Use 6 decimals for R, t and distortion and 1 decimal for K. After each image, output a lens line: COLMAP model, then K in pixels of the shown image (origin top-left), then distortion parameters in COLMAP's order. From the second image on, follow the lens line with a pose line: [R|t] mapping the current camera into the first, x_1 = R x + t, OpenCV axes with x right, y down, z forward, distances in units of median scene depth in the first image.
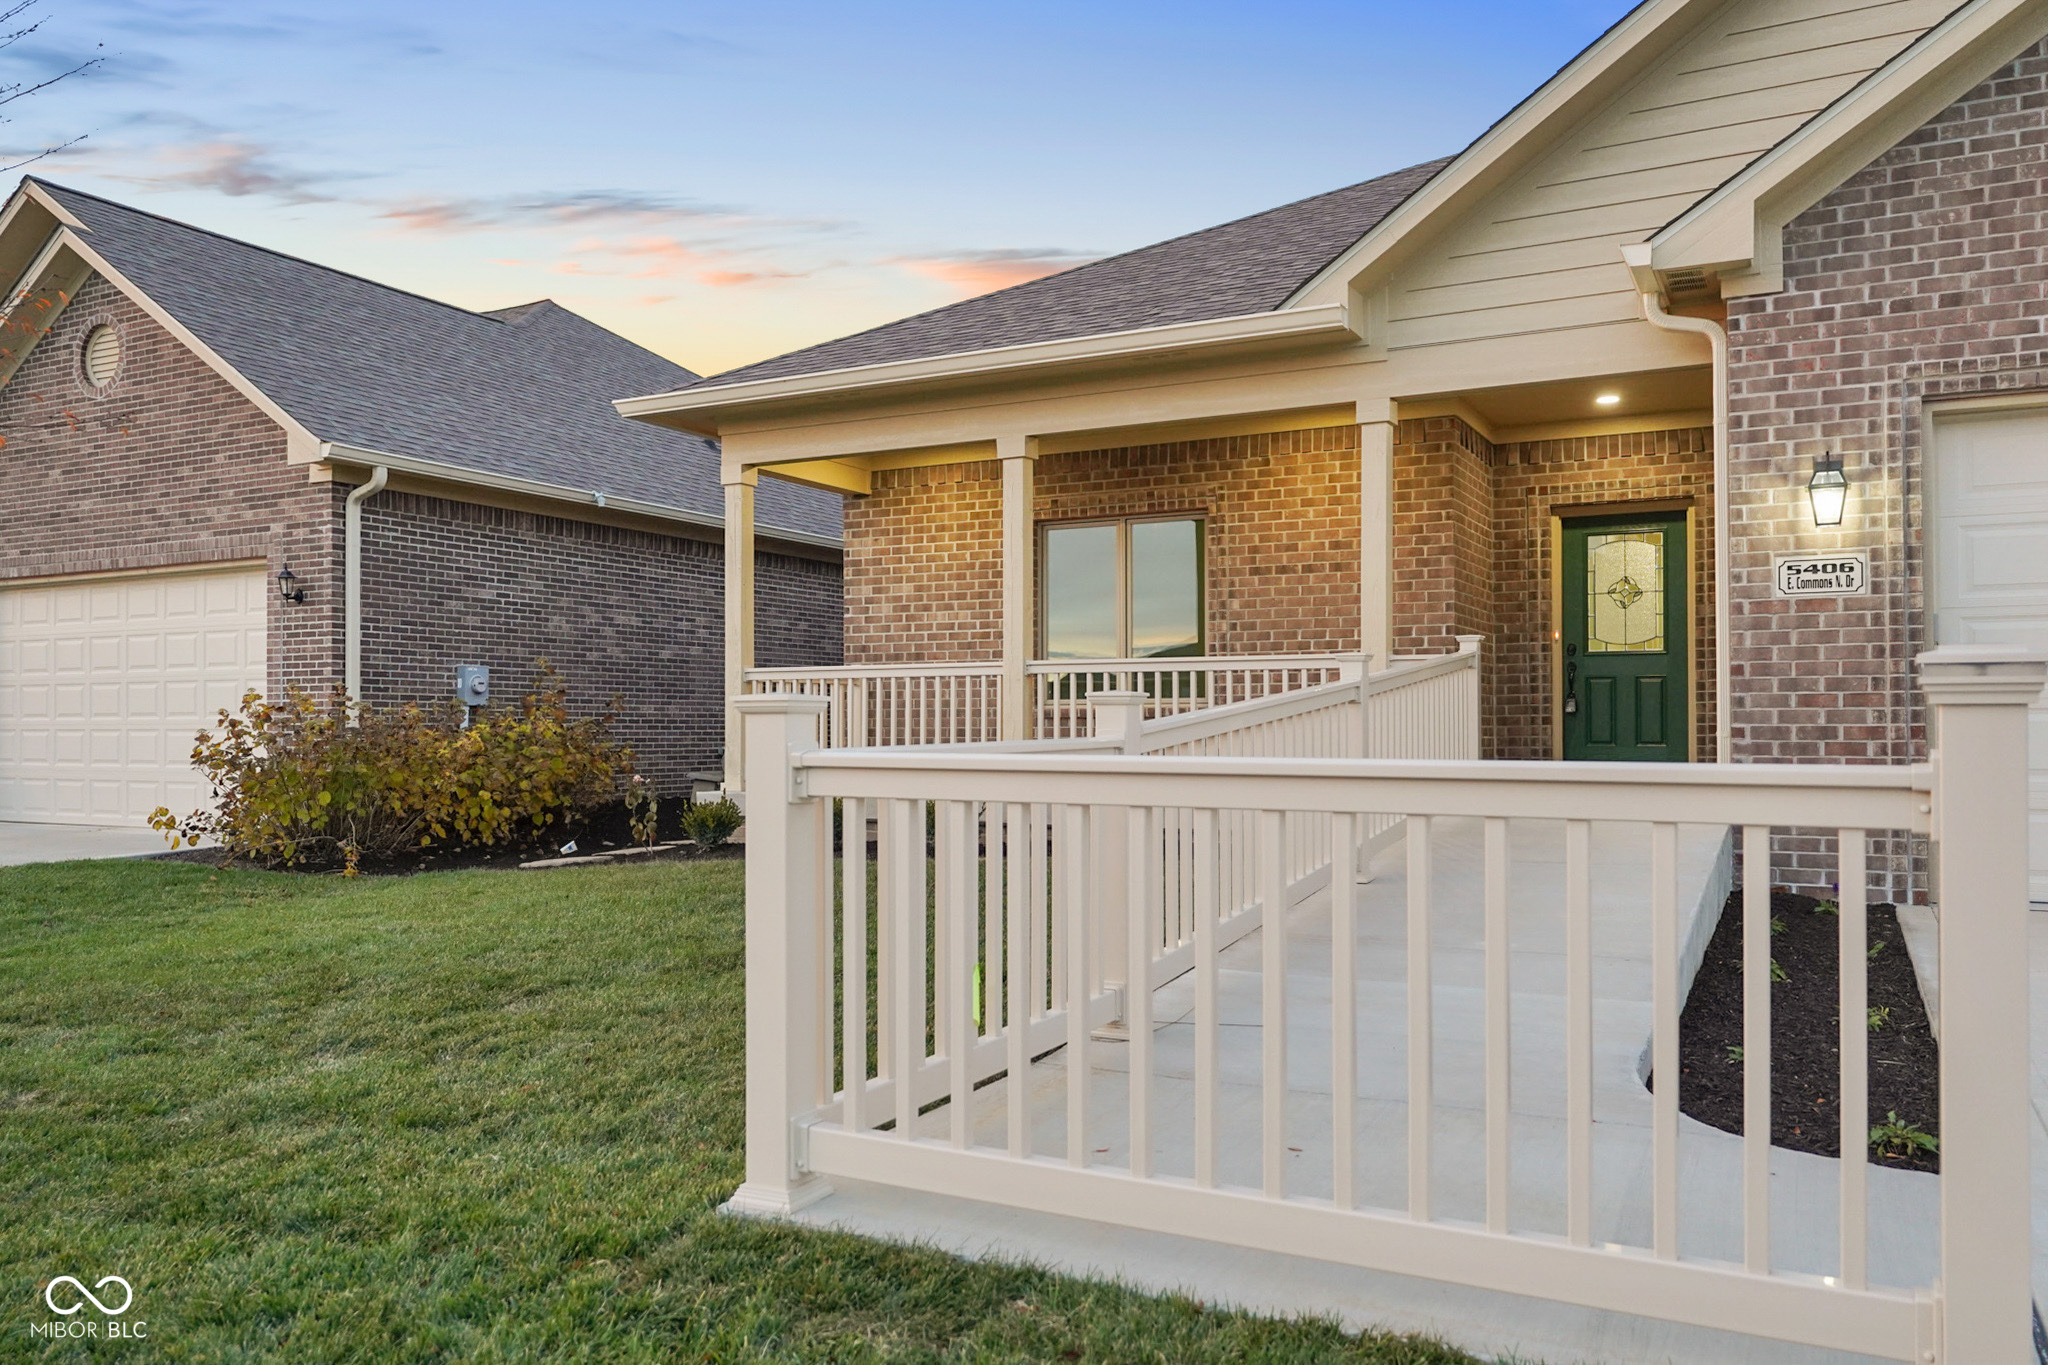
lens RADIAL K [[1502.5, 0, 1024.2], [0, 1502.5, 694.8], [0, 0, 1]] dist [0.000129, 0.001492]
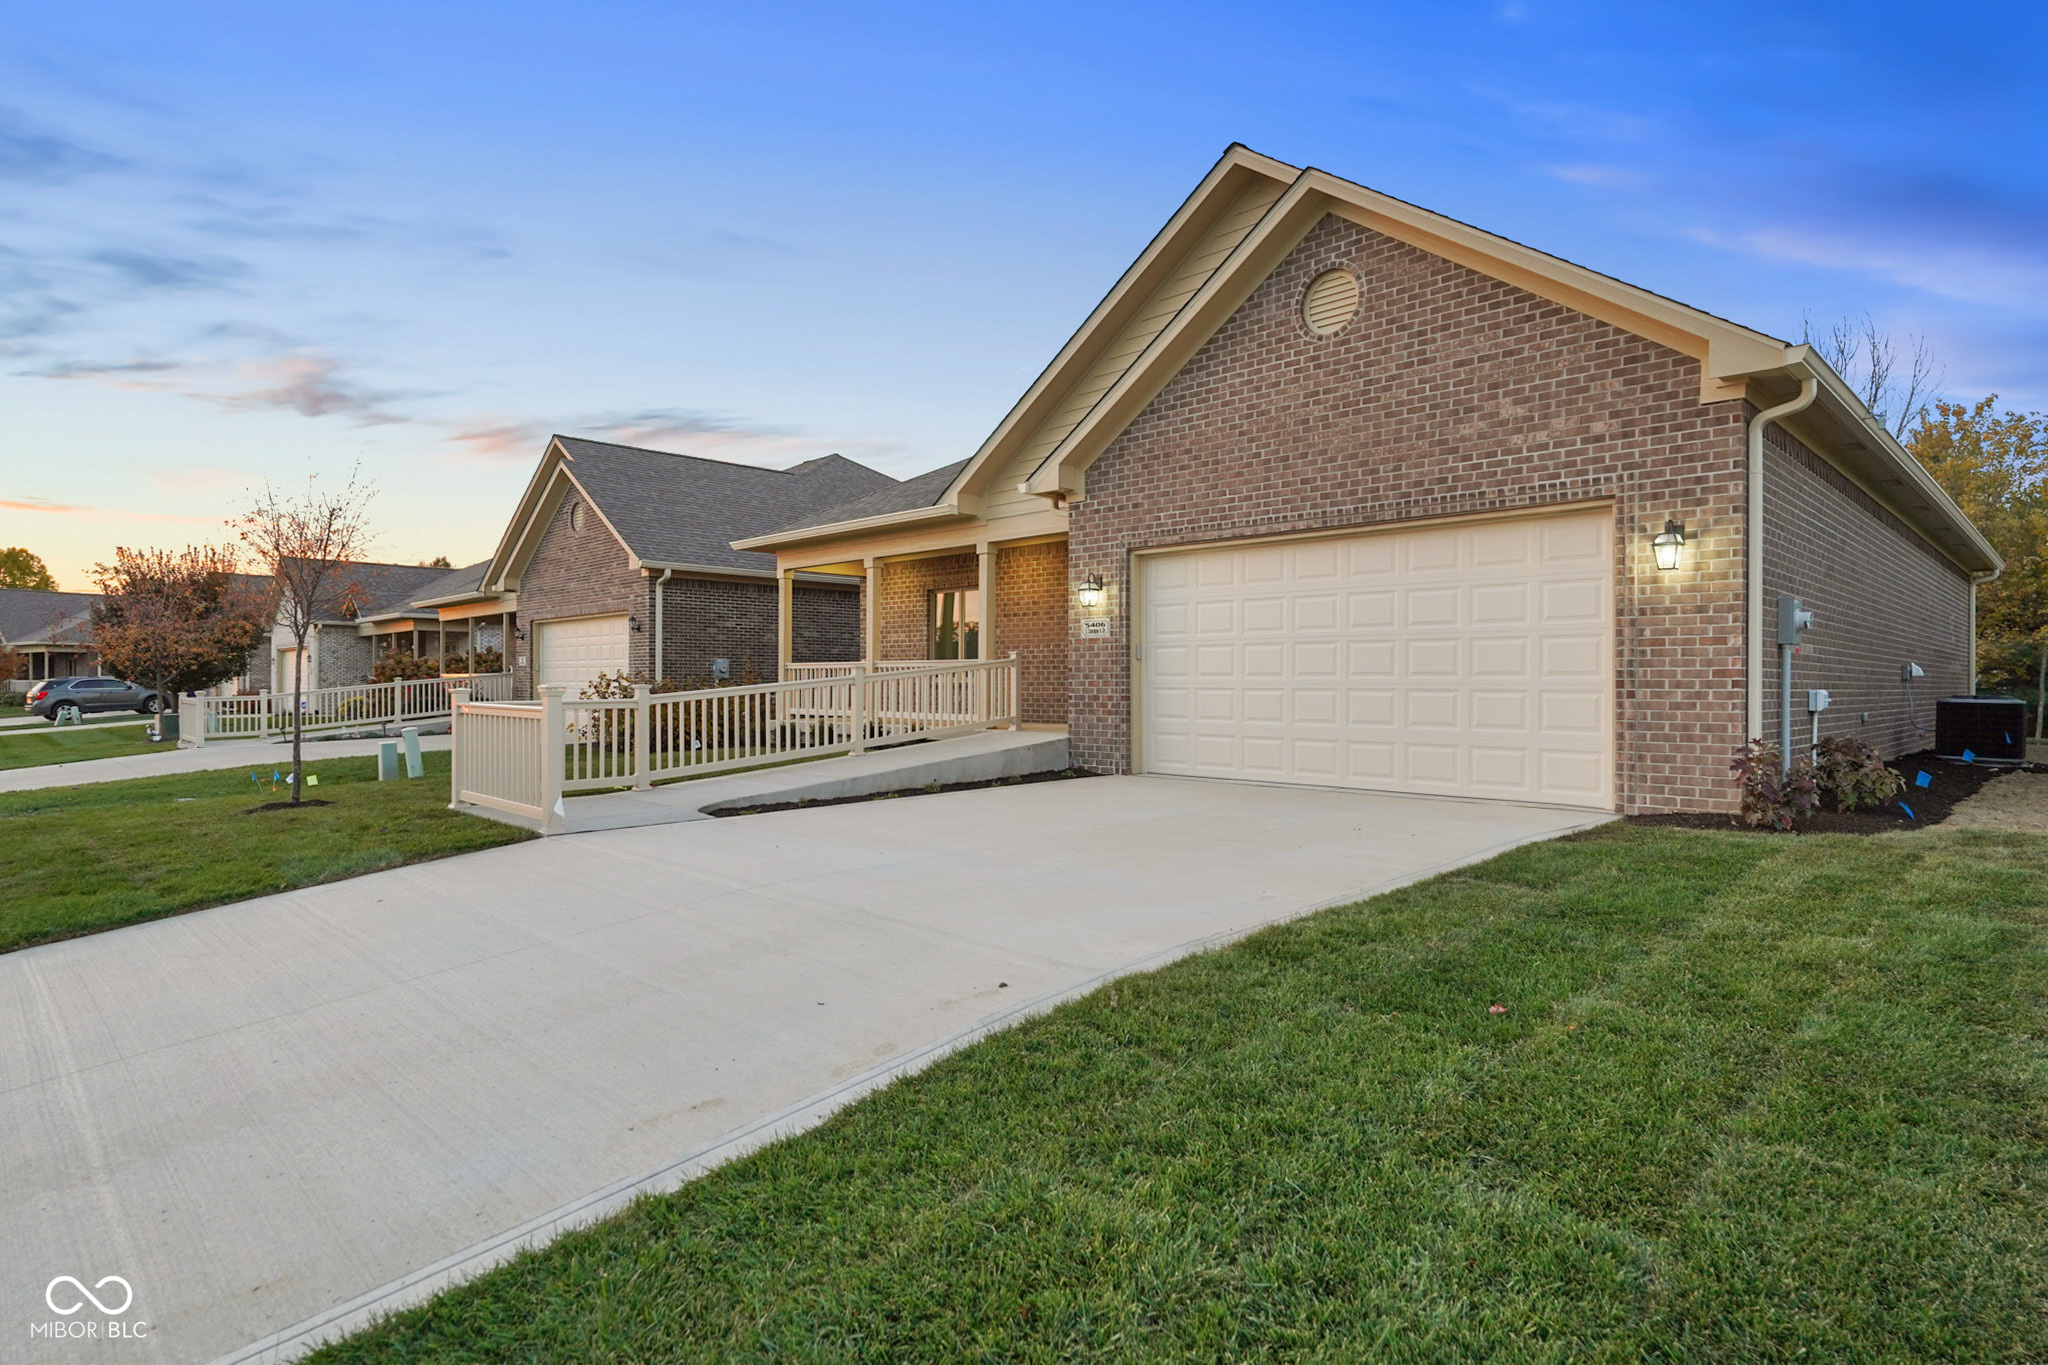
lens RADIAL K [[1074.6, 0, 1023.3], [0, 1074.6, 674.6], [0, 0, 1]] dist [-0.000030, -0.000012]
pose [[0.953275, 0.004131, -0.302074, 0.533938], [-0.000877, 0.999940, 0.010908, -0.015923], [0.302101, -0.010133, 0.953222, -0.329637]]
